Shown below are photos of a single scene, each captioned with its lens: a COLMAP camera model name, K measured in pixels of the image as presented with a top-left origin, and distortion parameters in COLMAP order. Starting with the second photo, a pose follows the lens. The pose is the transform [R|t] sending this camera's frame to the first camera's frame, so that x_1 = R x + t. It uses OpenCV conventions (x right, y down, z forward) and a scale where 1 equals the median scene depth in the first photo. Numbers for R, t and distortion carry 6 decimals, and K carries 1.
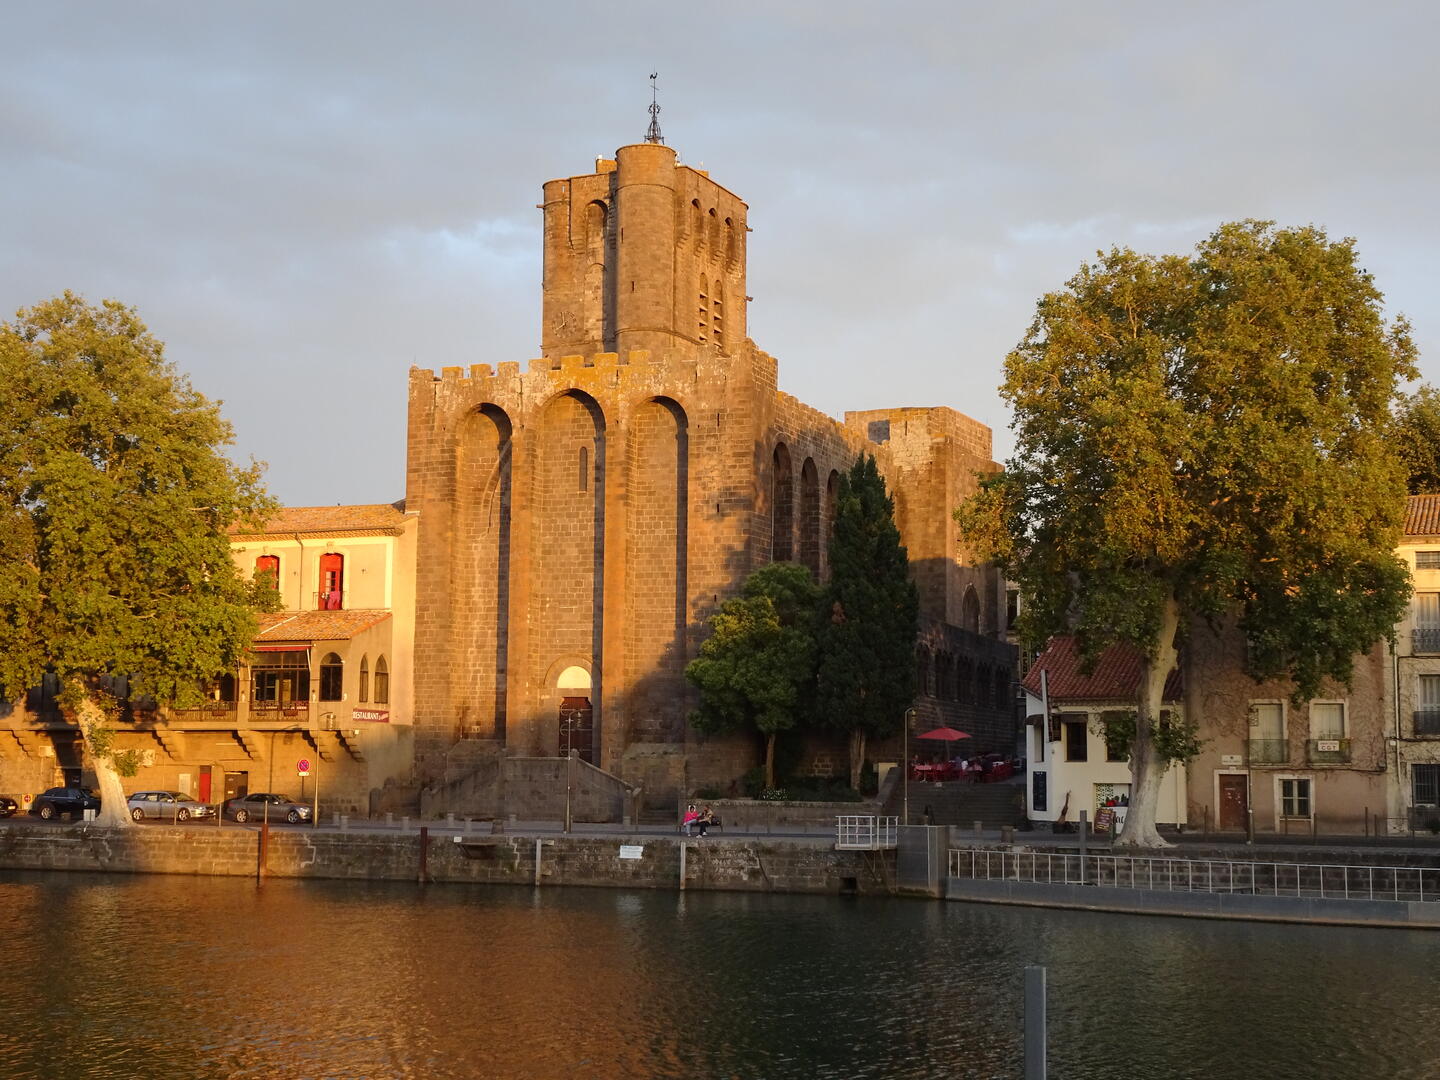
lens RADIAL K [[2066.0, 0, 719.7], [0, 2066.0, 540.5], [0, 0, 1]] dist [-0.038006, 0.000000]
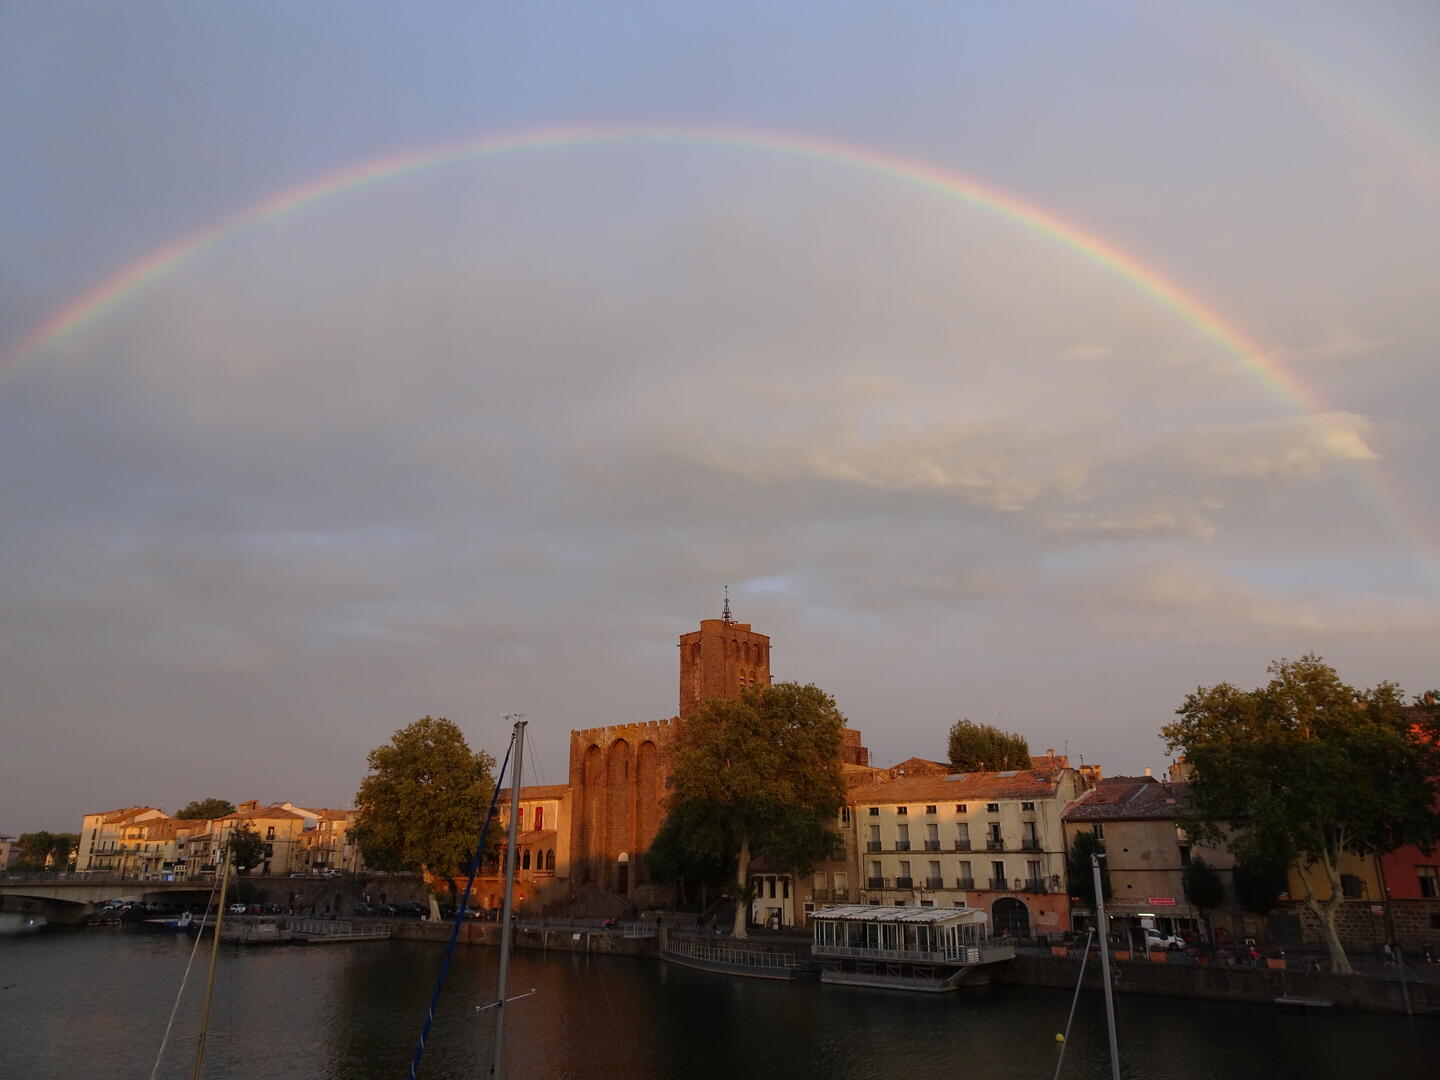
lens RADIAL K [[998.9, 0, 721.8], [0, 998.9, 540.8], [0, 0, 1]] dist [-0.028586, 0.000134]
pose [[0.956358, -0.103570, -0.273226, 0.414619], [0.046881, 0.977347, -0.206383, -0.052905], [0.288412, 0.184567, 0.939550, -0.157288]]
